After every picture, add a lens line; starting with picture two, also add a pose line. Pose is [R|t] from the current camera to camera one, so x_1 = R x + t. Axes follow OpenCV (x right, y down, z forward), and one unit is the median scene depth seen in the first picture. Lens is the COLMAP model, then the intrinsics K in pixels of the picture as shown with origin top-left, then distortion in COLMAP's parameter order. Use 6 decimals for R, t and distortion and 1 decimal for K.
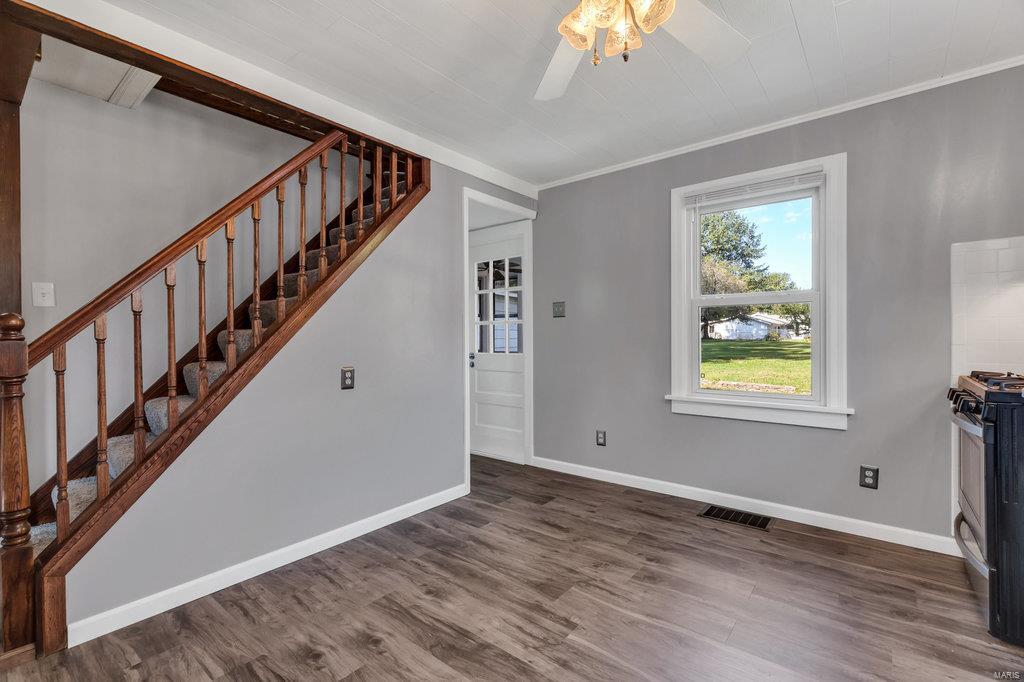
lens RADIAL K [[457.1, 0, 513.8], [0, 457.1, 338.5], [0, 0, 1]] dist [0.002967, -0.000287]
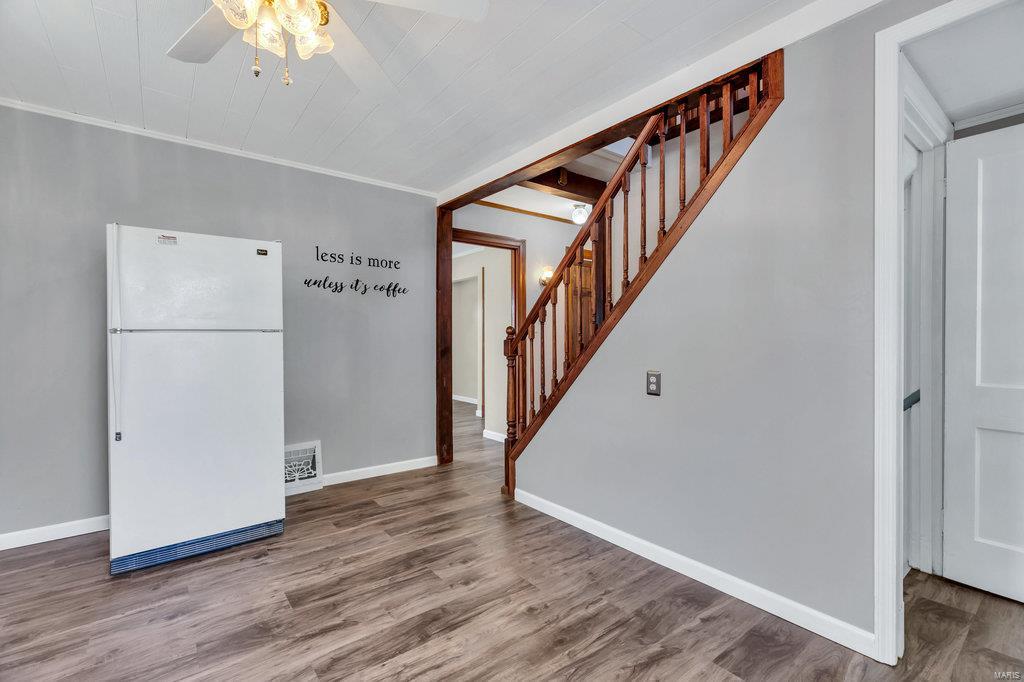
lens RADIAL K [[457.1, 0, 513.8], [0, 457.1, 338.5], [0, 0, 1]] dist [0.002967, -0.000287]
pose [[-0.216569, 0.009554, -0.976220, 0.601233], [0.001195, 0.999954, 0.009521, -0.012134], [0.976266, 0.000896, -0.216571, 0.948739]]
